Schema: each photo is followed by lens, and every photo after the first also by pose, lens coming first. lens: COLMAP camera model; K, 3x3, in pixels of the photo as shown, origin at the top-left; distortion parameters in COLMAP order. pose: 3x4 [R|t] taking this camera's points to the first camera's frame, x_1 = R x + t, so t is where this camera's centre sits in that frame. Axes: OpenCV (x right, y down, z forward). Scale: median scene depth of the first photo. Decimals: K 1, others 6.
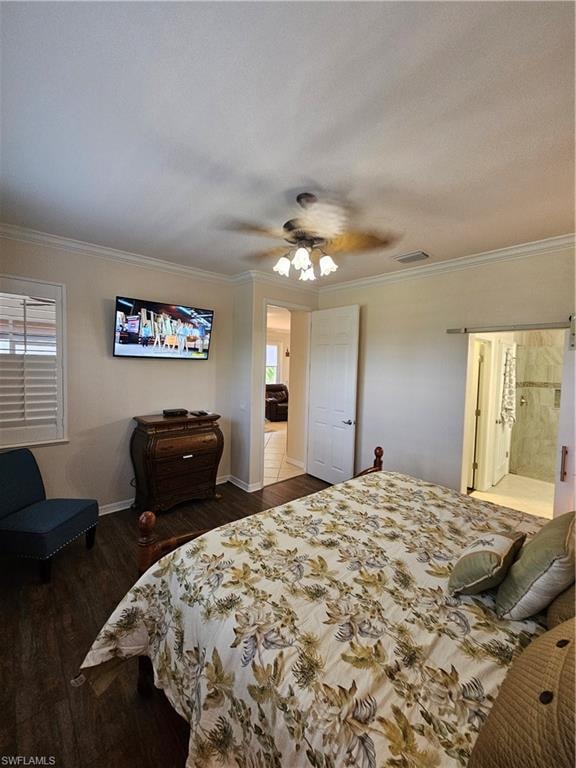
lens RADIAL K [[309.1, 0, 288.0], [0, 309.1, 384.0], [0, 0, 1]] dist [0.000123, -0.016828]
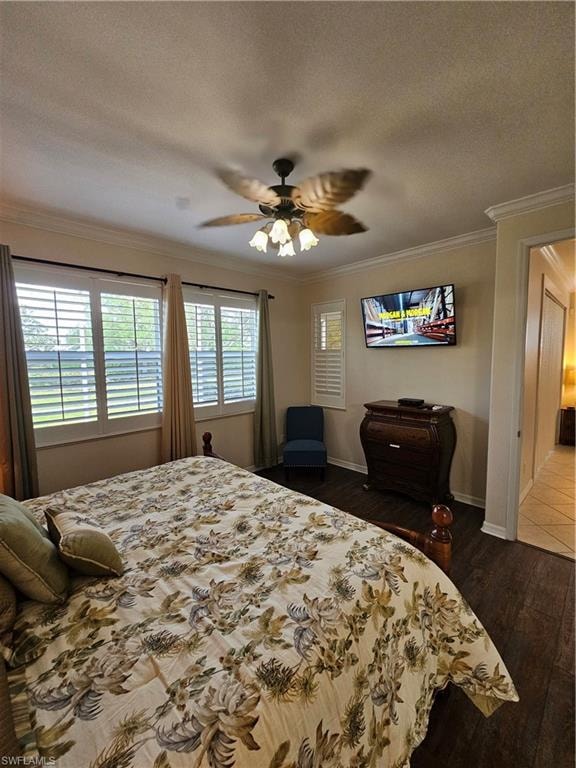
lens RADIAL K [[312.9, 0, 288.7], [0, 312.9, 375.6], [0, 0, 1]] dist [0.025675, 0.000100]
pose [[0.057763, 0.038443, -0.997590, 1.035325], [-0.048587, 0.998182, 0.035653, -0.011873], [0.997147, 0.046410, 0.059526, 0.970293]]
